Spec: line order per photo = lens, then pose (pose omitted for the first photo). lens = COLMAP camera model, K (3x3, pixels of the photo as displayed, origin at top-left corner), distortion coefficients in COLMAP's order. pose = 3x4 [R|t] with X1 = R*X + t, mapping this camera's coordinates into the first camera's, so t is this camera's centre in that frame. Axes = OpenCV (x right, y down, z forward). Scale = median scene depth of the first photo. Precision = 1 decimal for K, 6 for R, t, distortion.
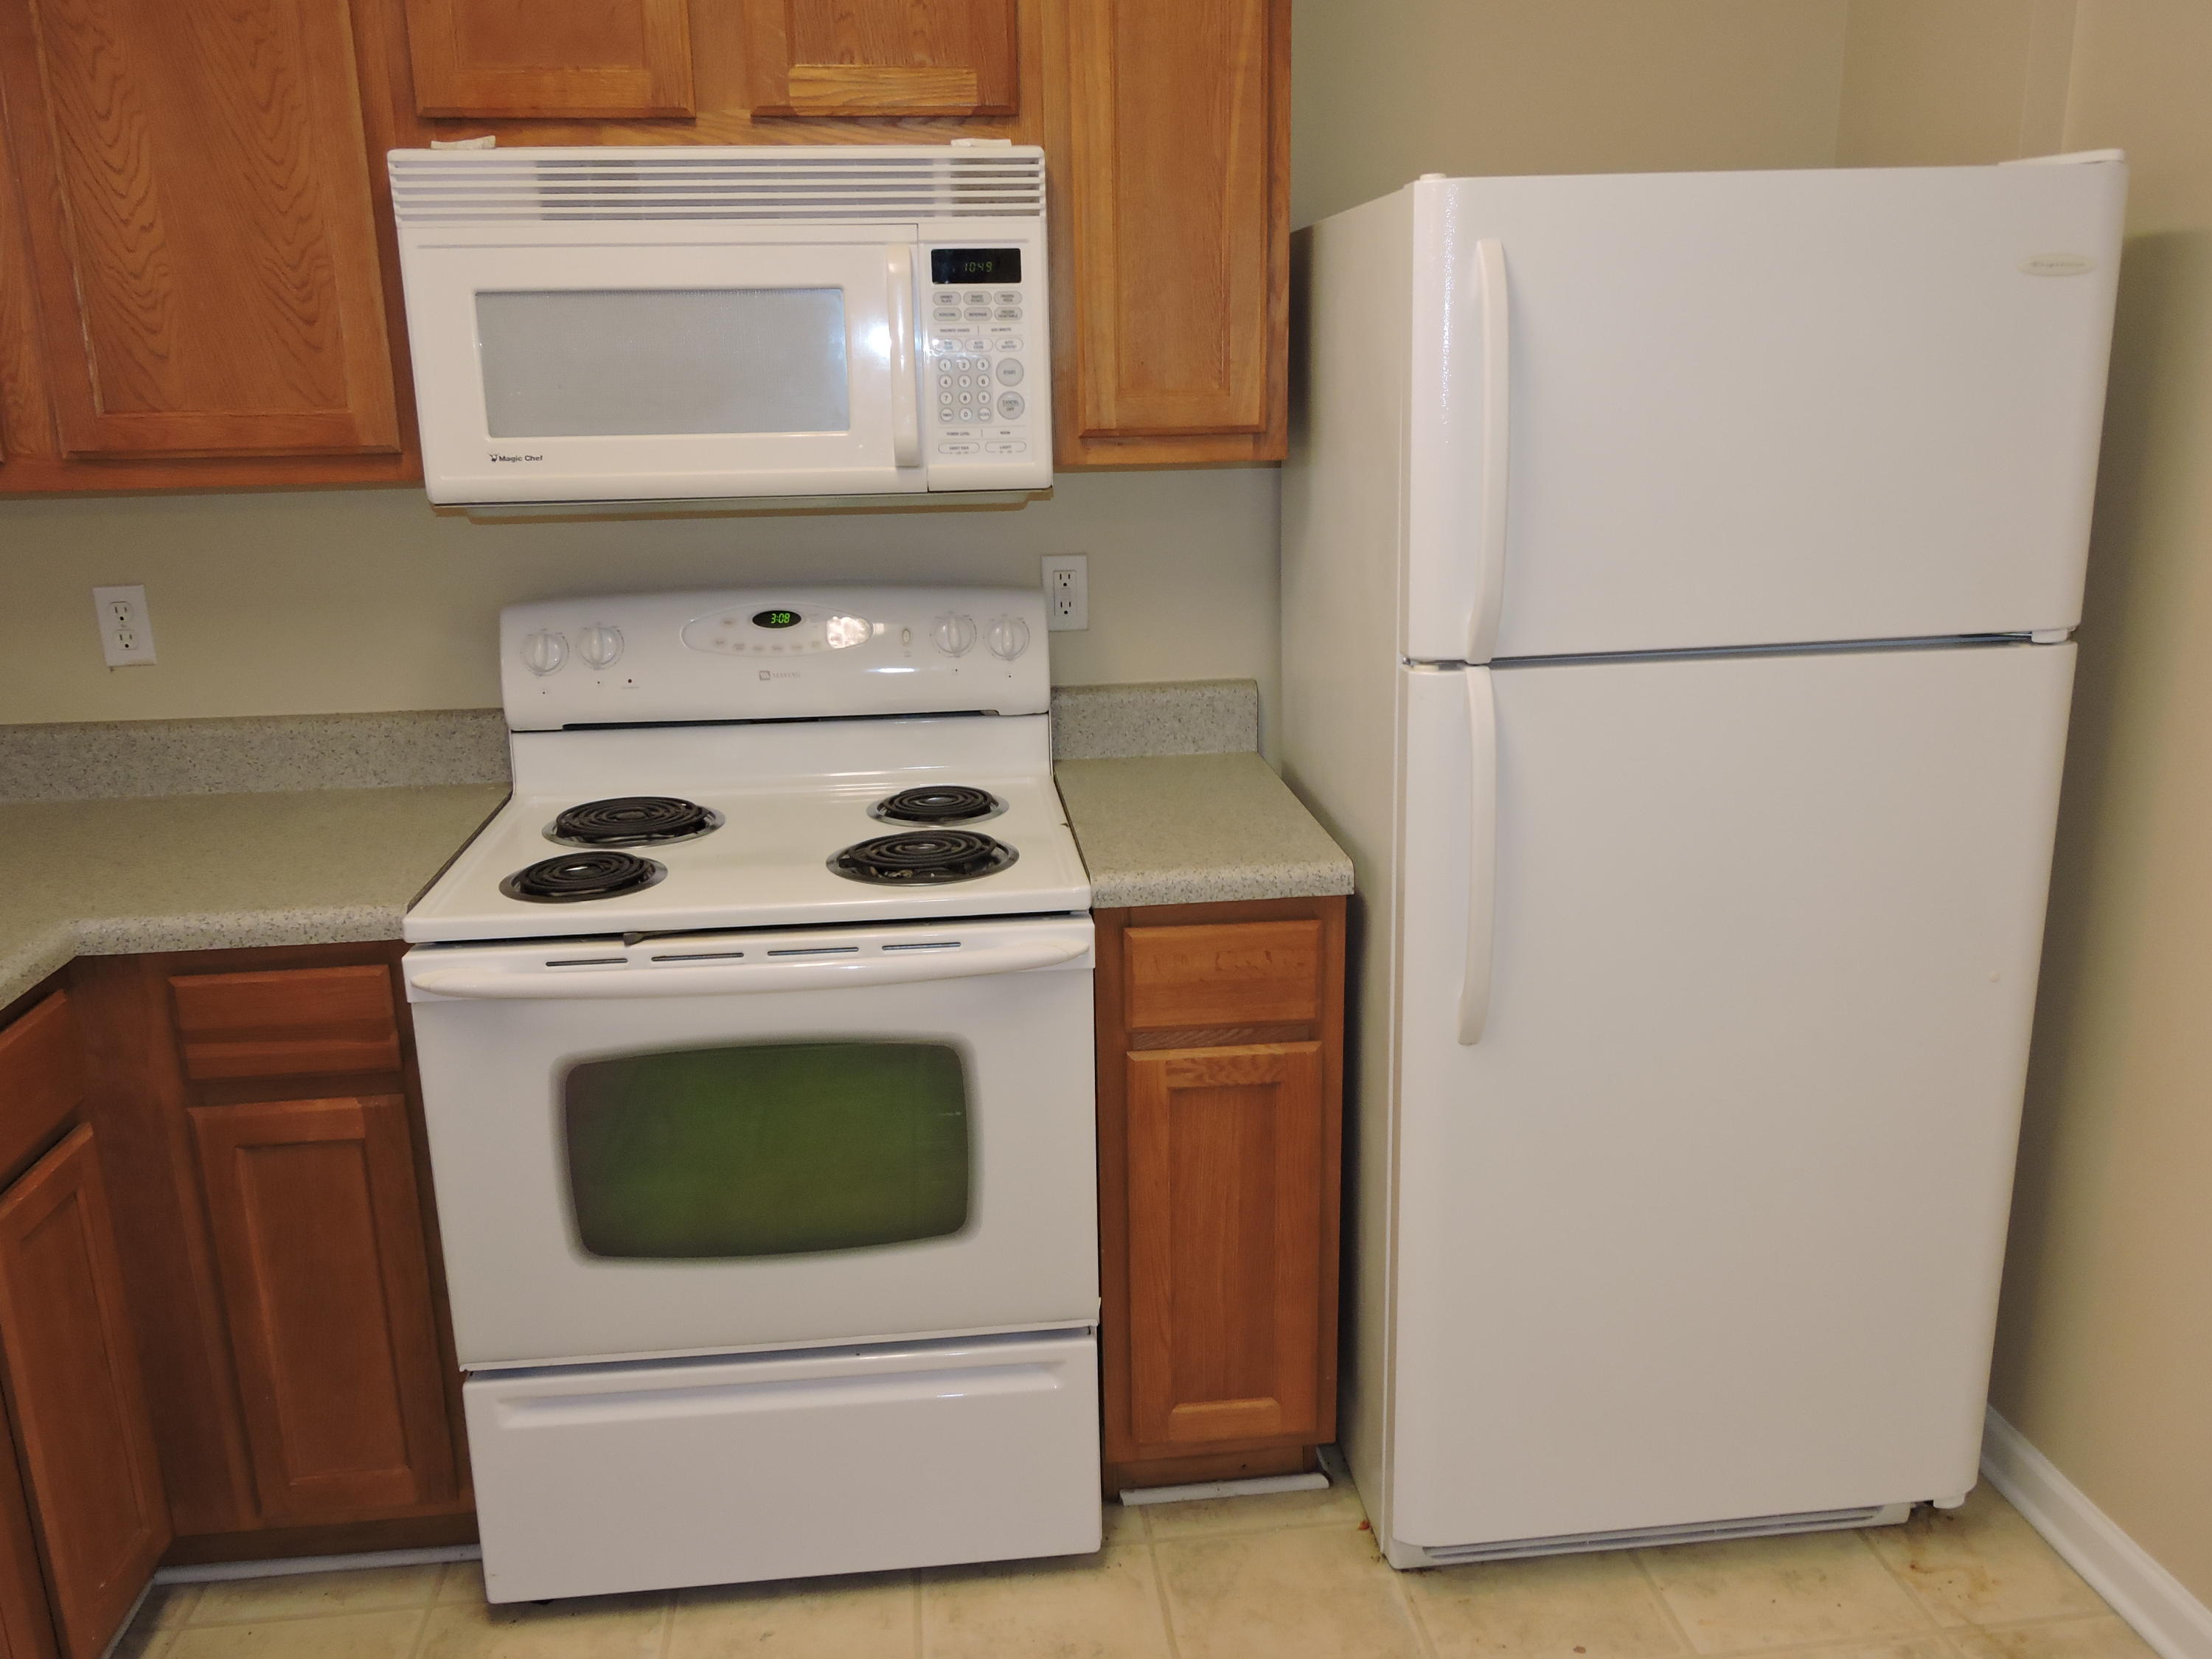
lens RADIAL K [[1750.5, 0, 1111.9], [0, 1750.5, 835.5], [0, 0, 1]] dist [0.001488, -0.007973]
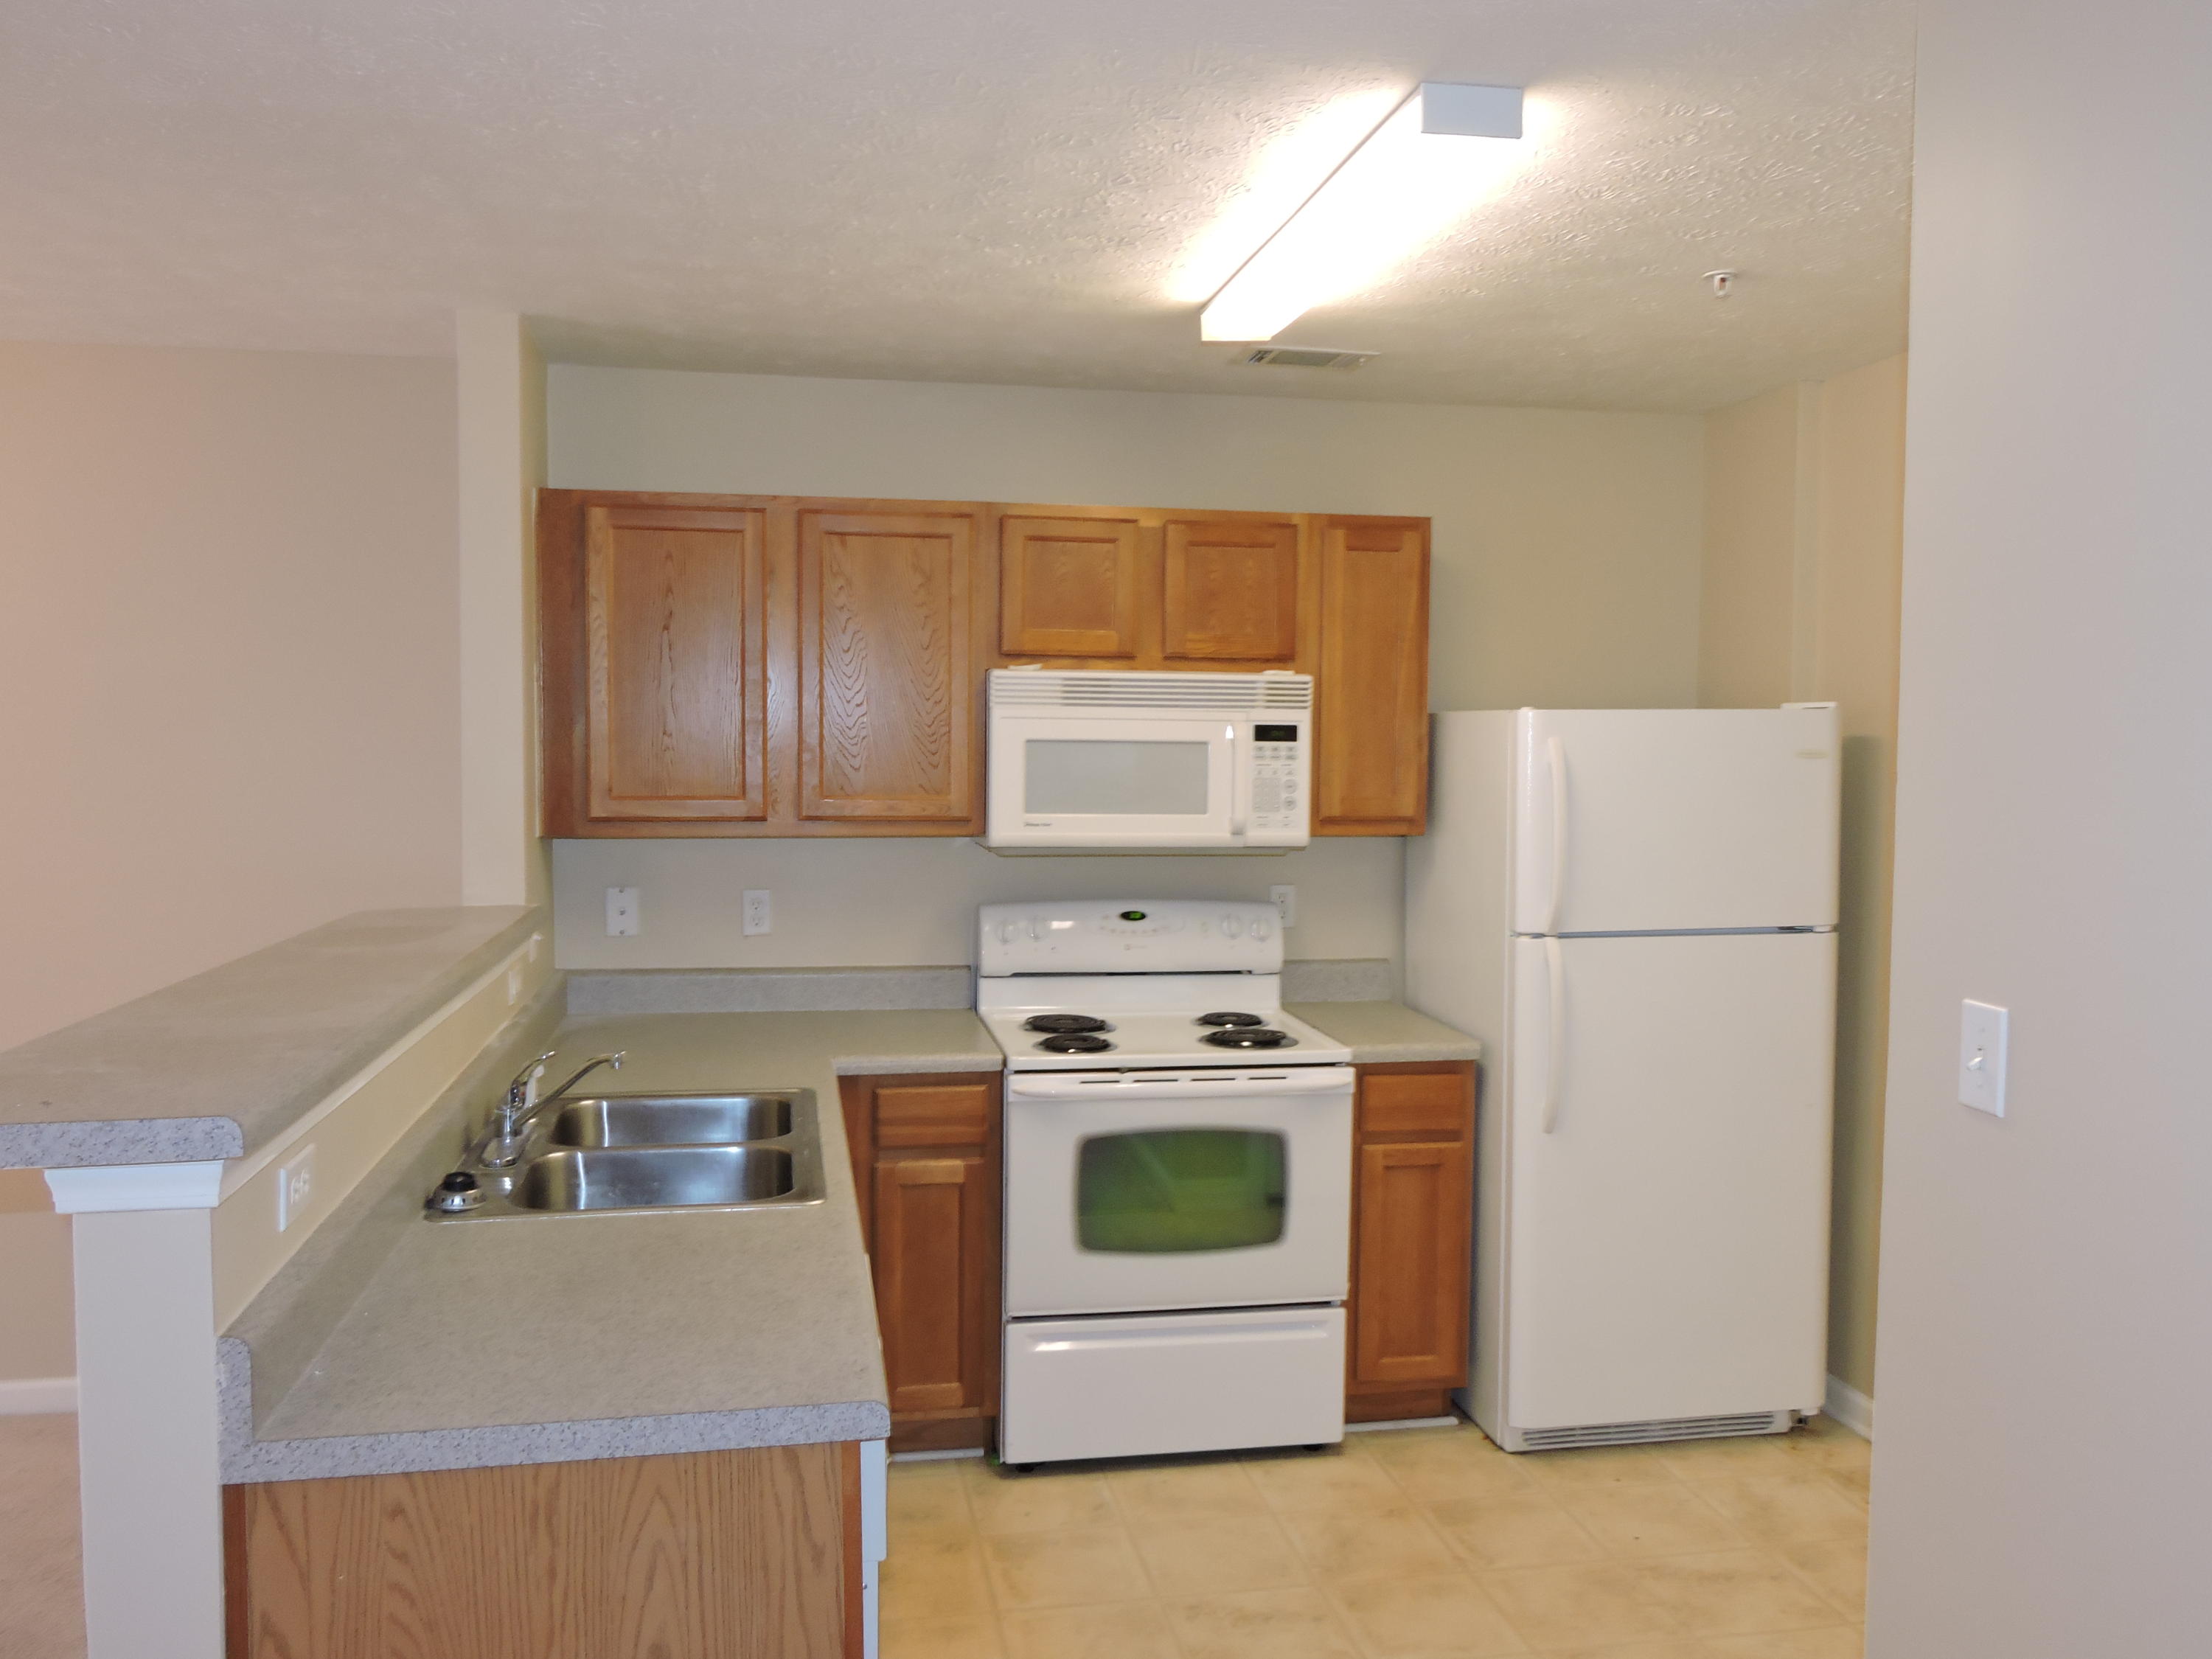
lens RADIAL K [[1750.5, 0, 1111.9], [0, 1750.5, 835.5], [0, 0, 1]] dist [0.001488, -0.007973]
pose [[0.997121, 0.023322, 0.072154, -0.394803], [-0.008009, 0.978600, -0.205617, 0.185078], [-0.075405, 0.204447, 0.975969, -0.853264]]
